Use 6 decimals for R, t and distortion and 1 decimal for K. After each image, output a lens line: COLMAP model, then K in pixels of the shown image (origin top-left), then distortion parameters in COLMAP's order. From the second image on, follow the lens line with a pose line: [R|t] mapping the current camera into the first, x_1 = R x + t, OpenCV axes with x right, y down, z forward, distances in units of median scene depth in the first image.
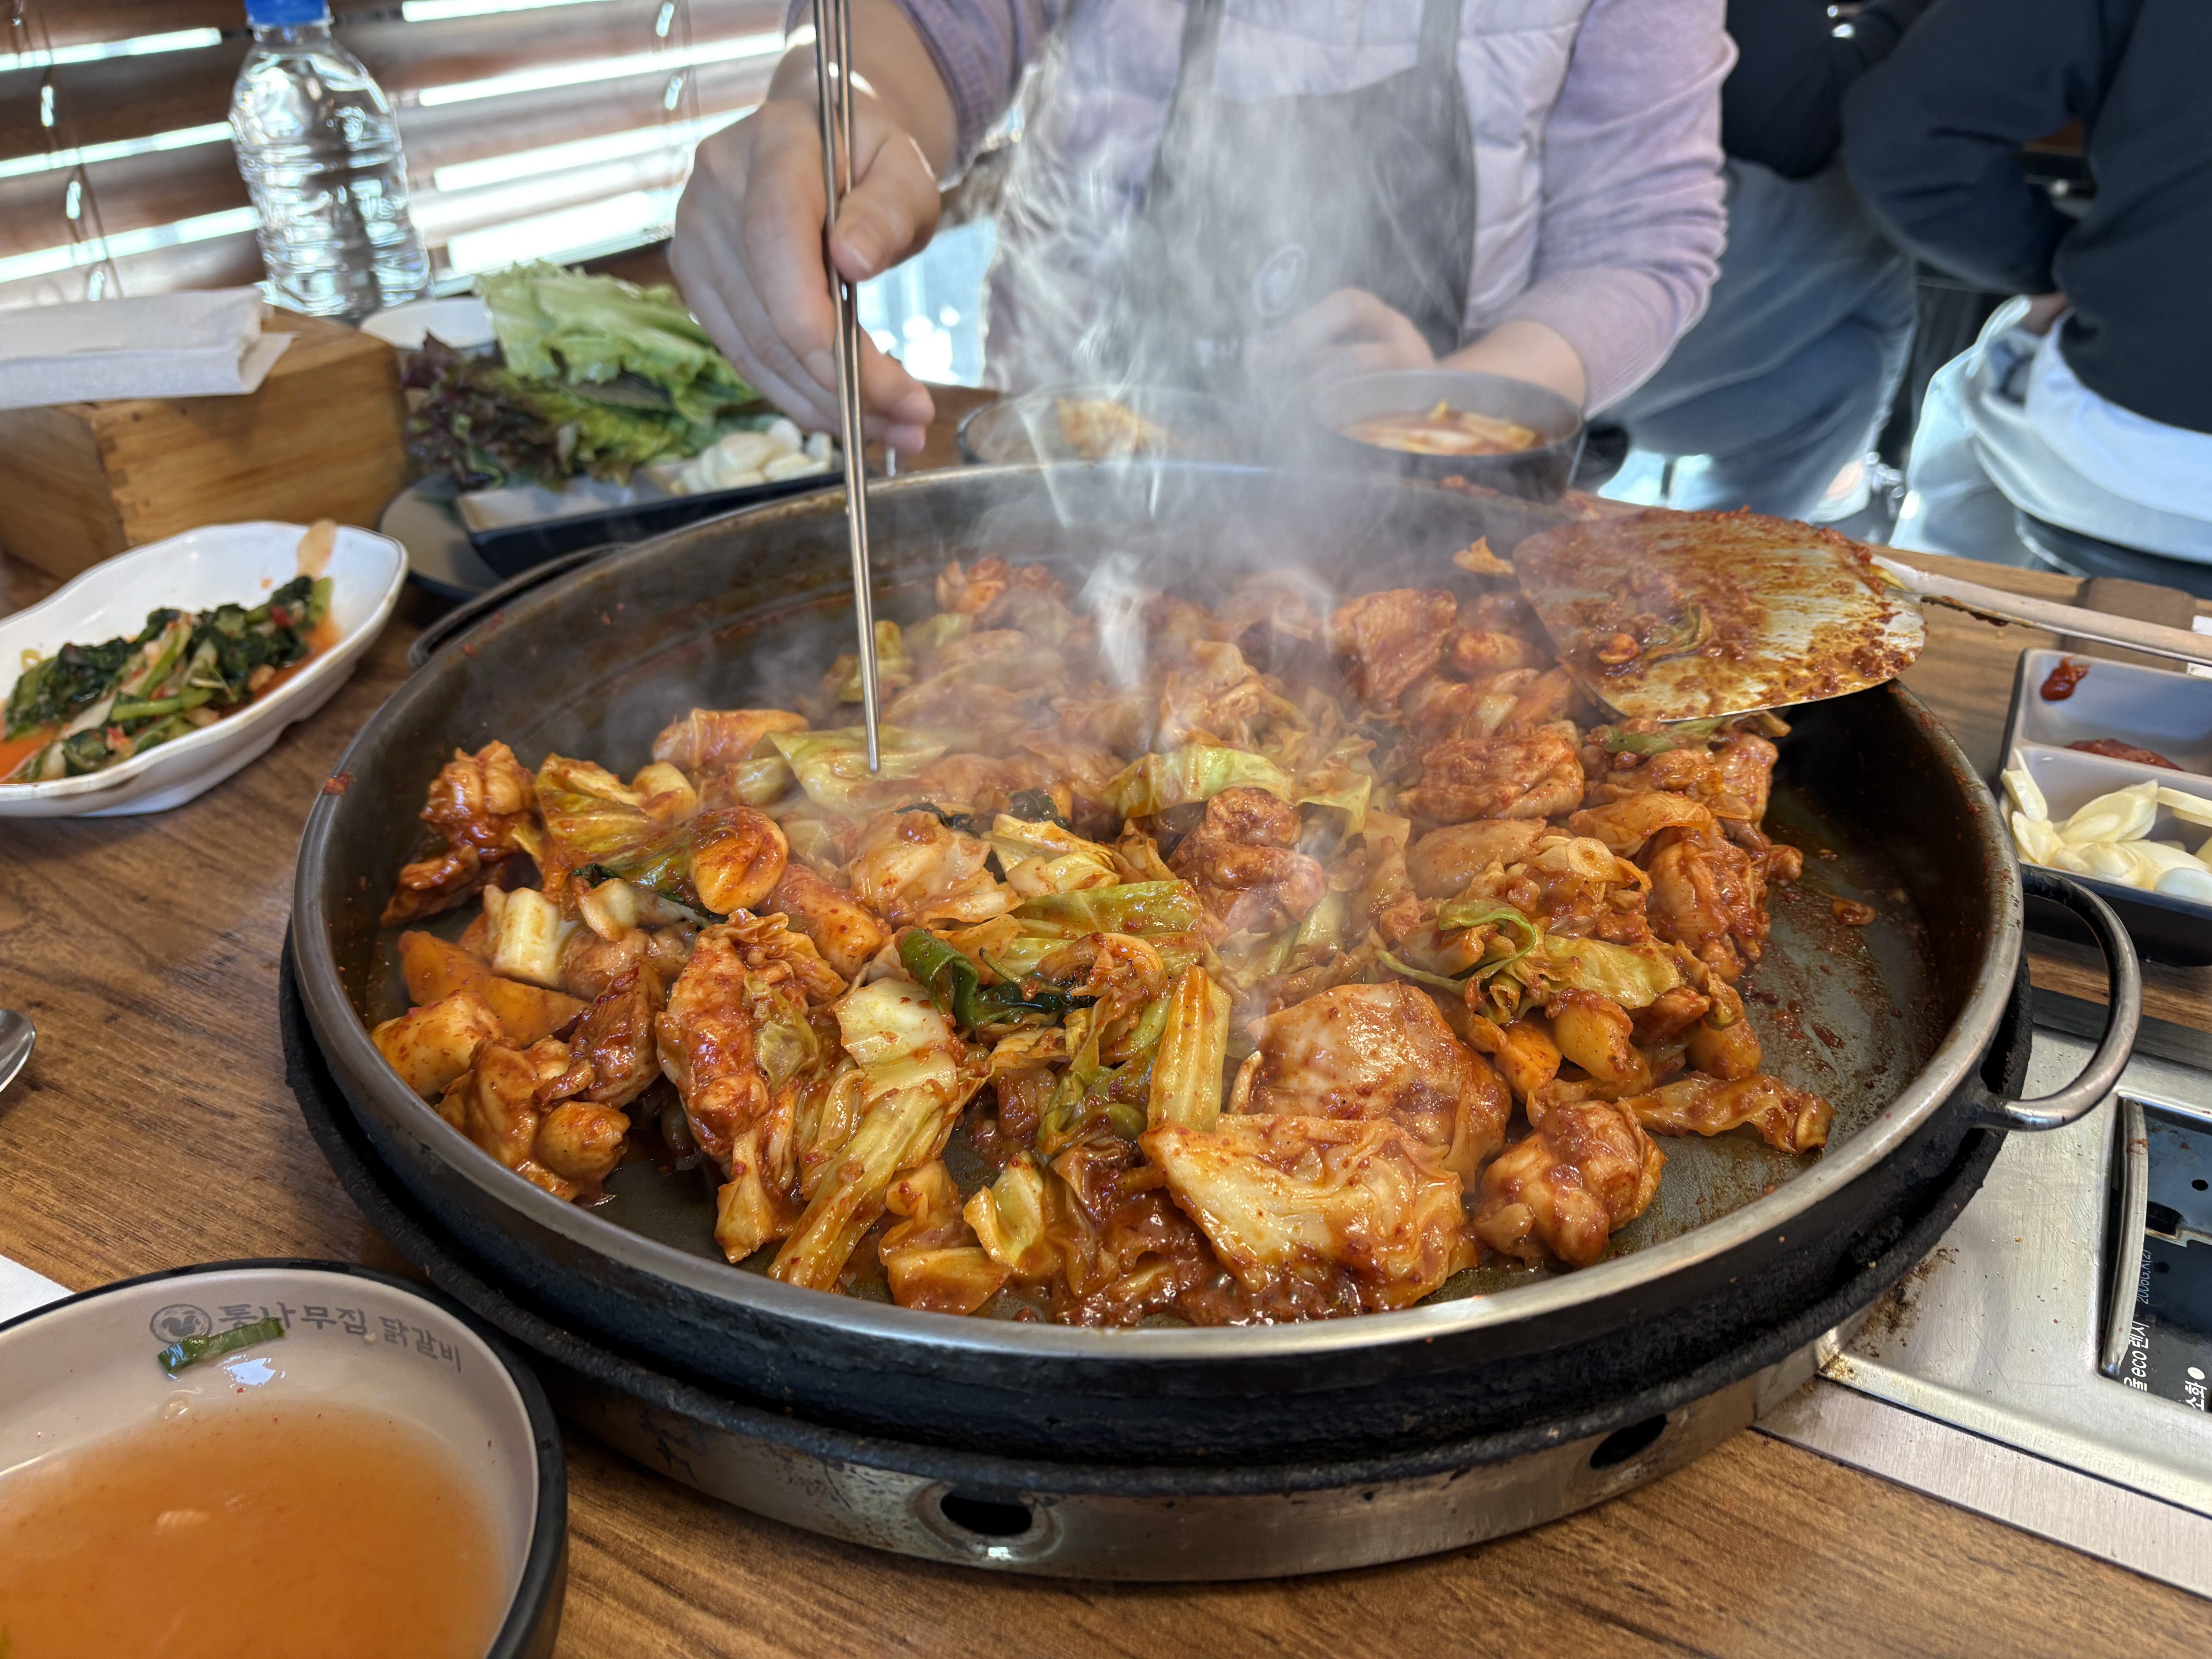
lens RADIAL K [[1671.9, 0, 1056.3], [0, 1671.9, 781.5], [0, 0, 1]] dist [0.002190, -0.052155]
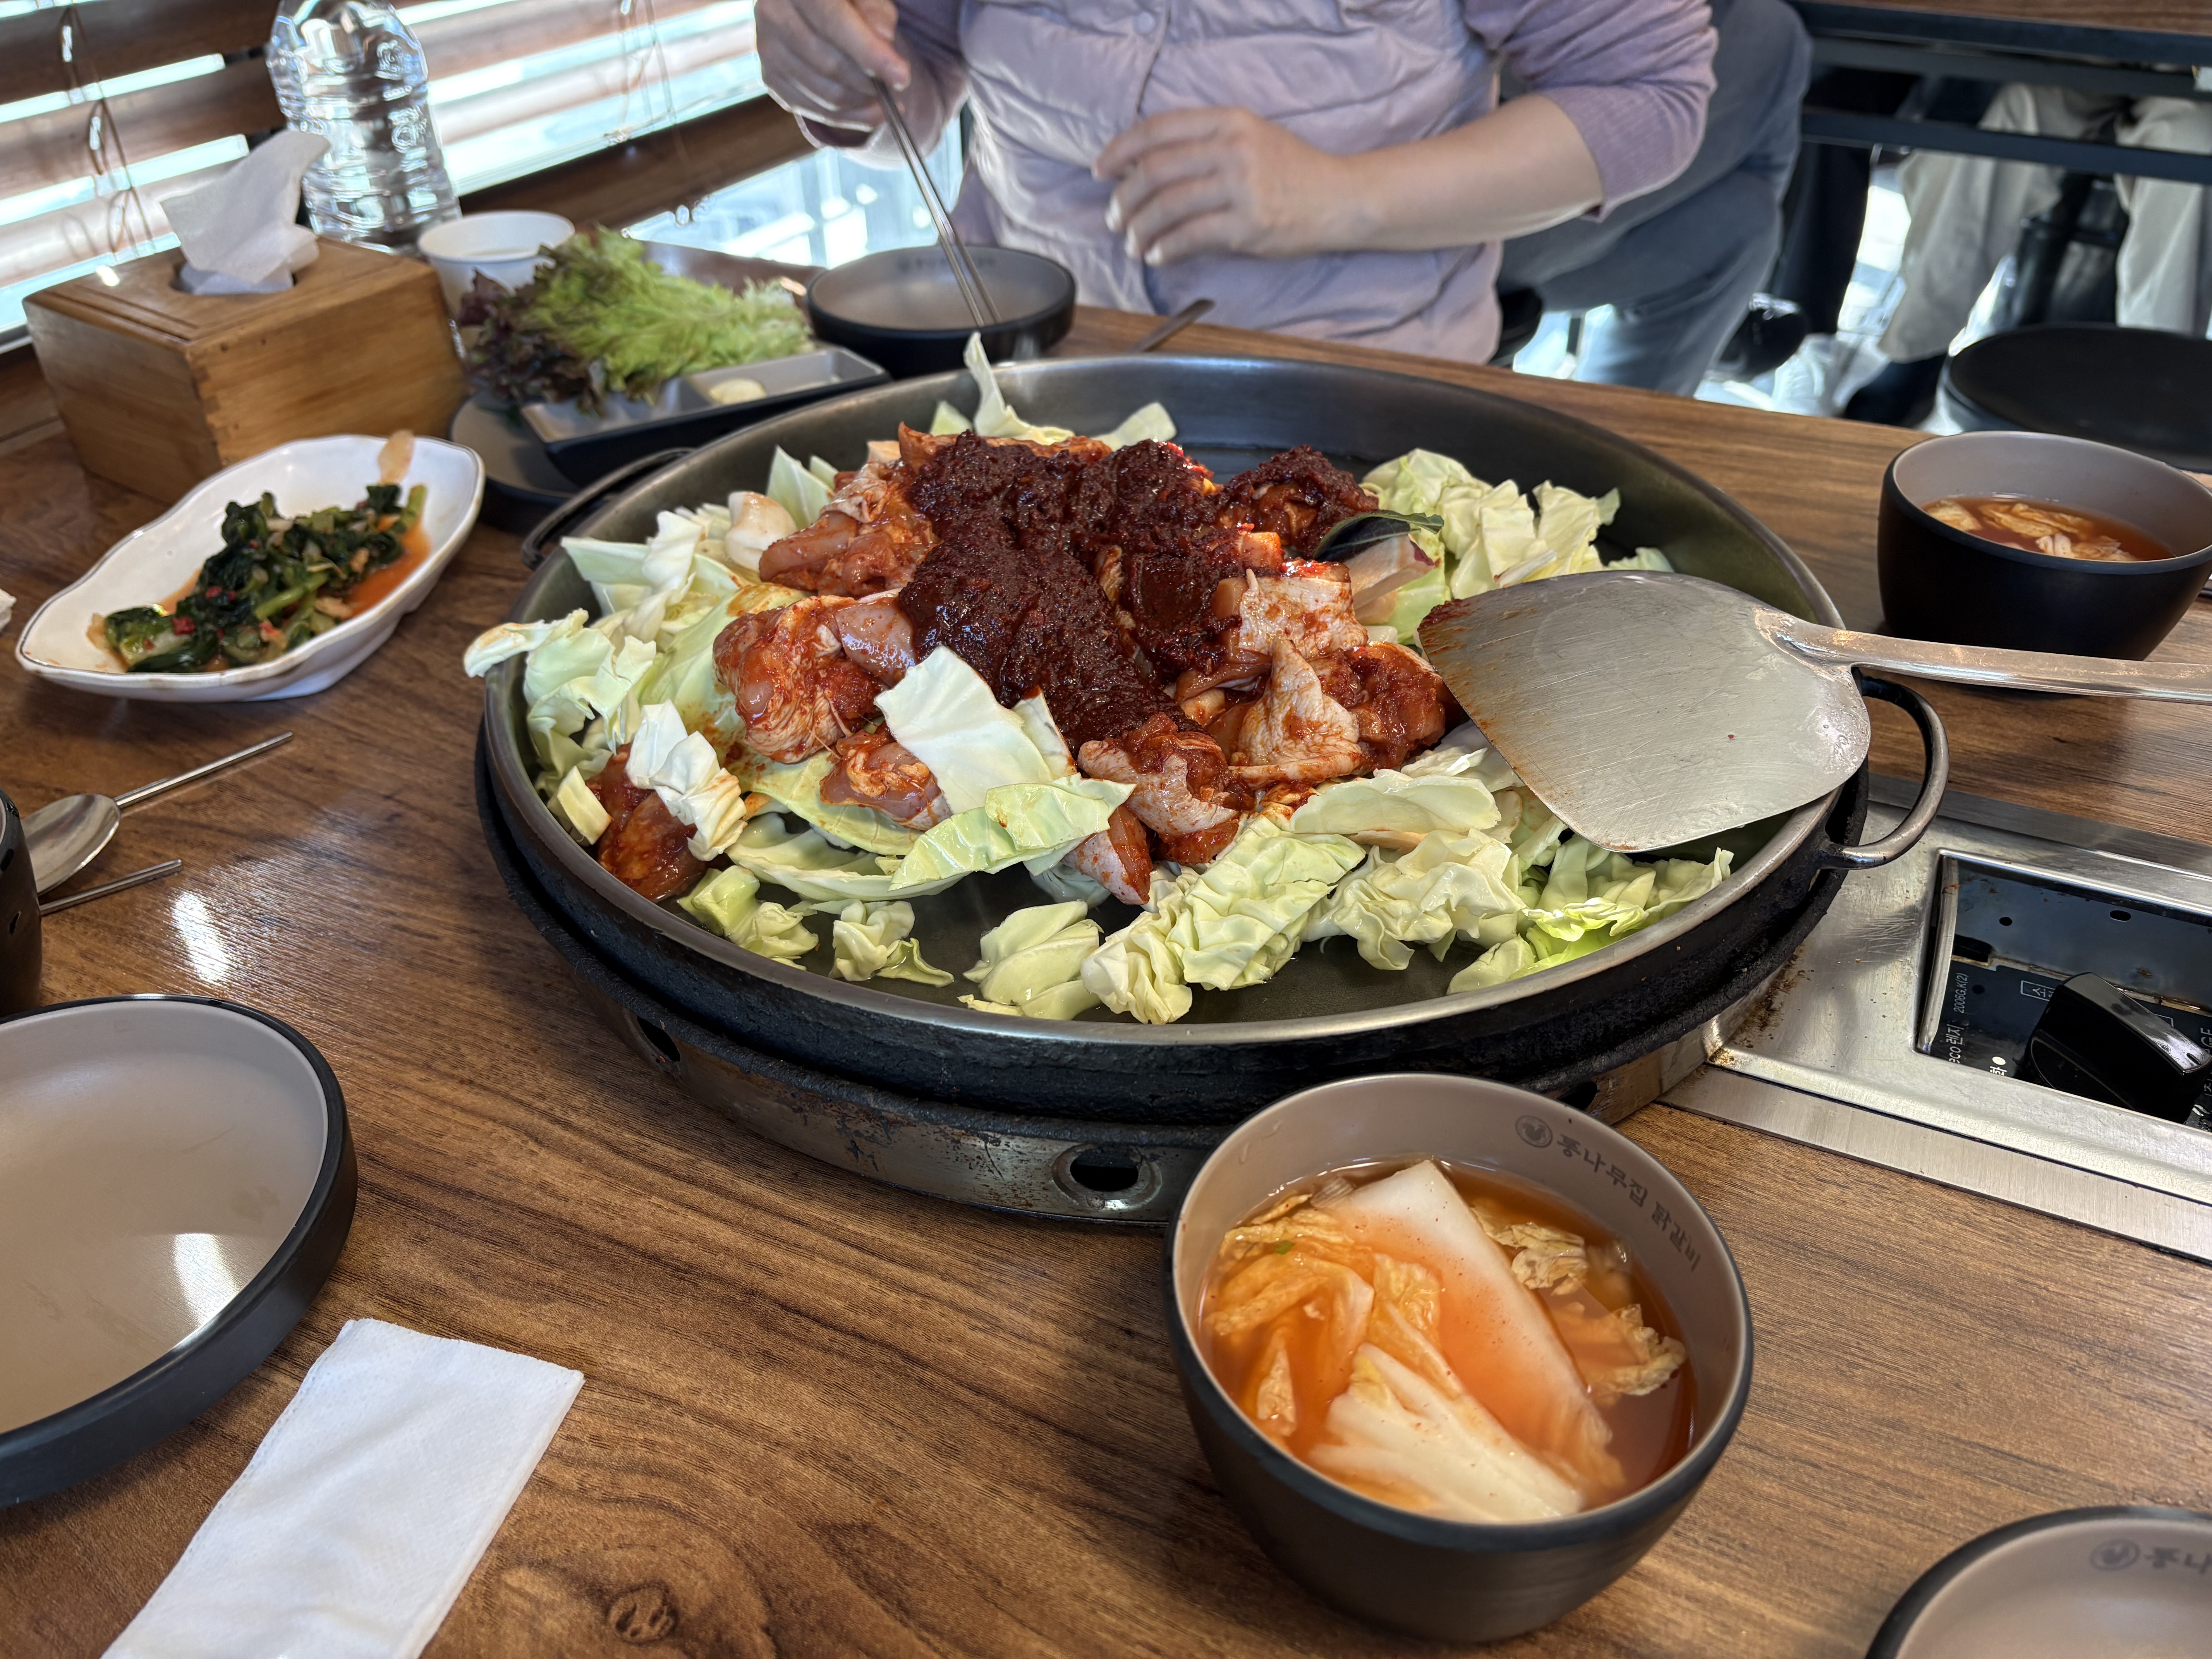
lens RADIAL K [[1697.3, 0, 1106.0], [0, 1697.3, 829.5], [0, 0, 1]] dist [0.005211, -0.082716]
pose [[0.996334, -0.043804, 0.073488, -0.104470], [0.036927, 0.995031, 0.092465, 0.029264], [-0.077173, -0.089412, 0.993000, -0.271972]]
